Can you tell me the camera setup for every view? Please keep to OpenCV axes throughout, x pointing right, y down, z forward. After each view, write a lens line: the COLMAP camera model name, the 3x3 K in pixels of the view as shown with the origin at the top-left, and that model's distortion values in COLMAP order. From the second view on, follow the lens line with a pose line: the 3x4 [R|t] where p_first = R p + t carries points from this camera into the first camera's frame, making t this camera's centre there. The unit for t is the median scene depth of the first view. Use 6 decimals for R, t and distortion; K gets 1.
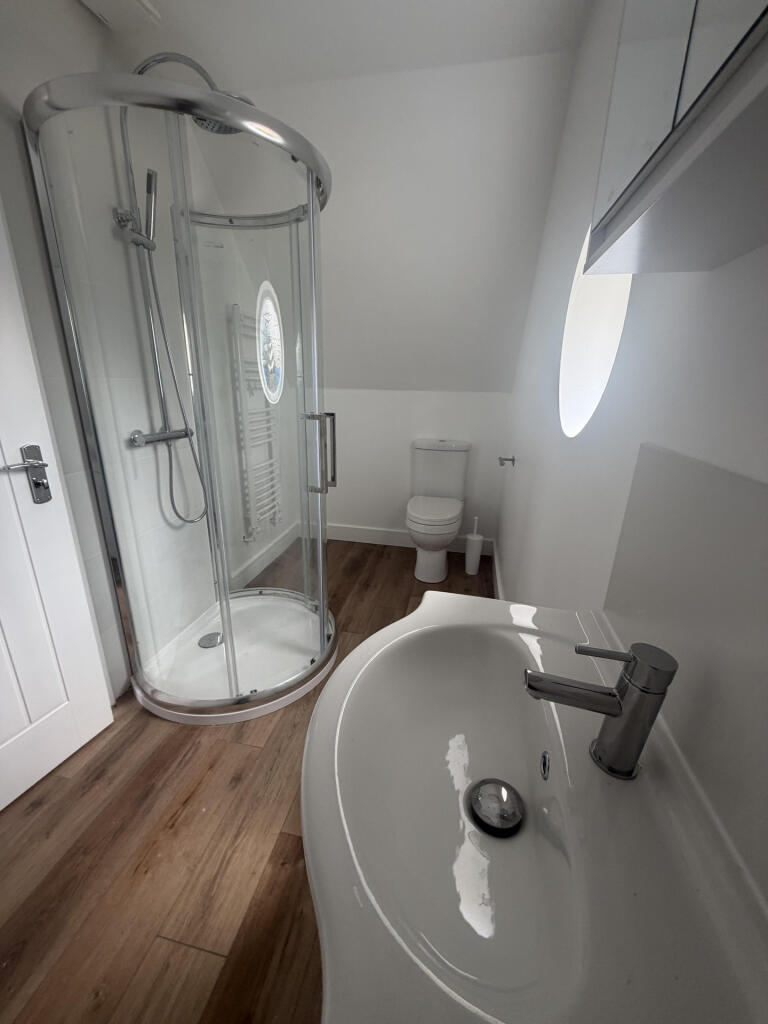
lens RADIAL K [[413.5, 0, 381.0], [0, 413.5, 509.6], [0, 0, 1]] dist [0.015925, 0.000052]
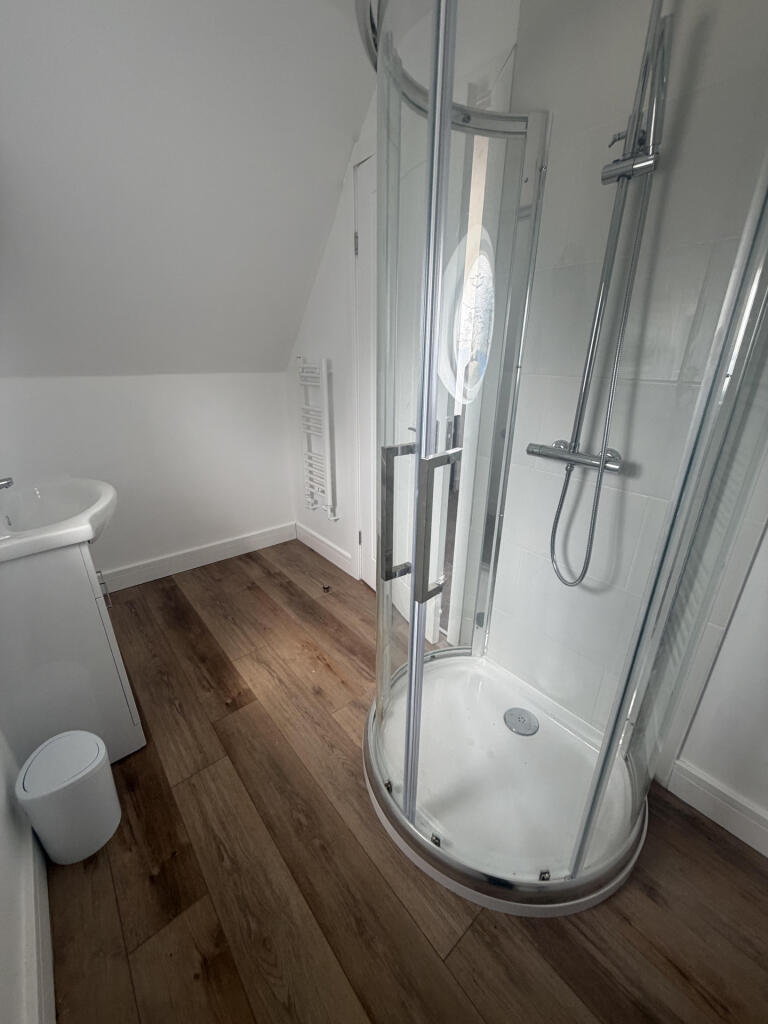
lens RADIAL K [[410.4, 0, 384.0], [0, 410.4, 512.0], [0, 0, 1]] dist [0.002520, 0.000323]
pose [[-0.609457, 0.253644, -0.751151, 0.315280], [-0.277745, 0.819094, 0.501939, -0.456269], [0.742577, 0.514538, -0.428754, 1.373599]]
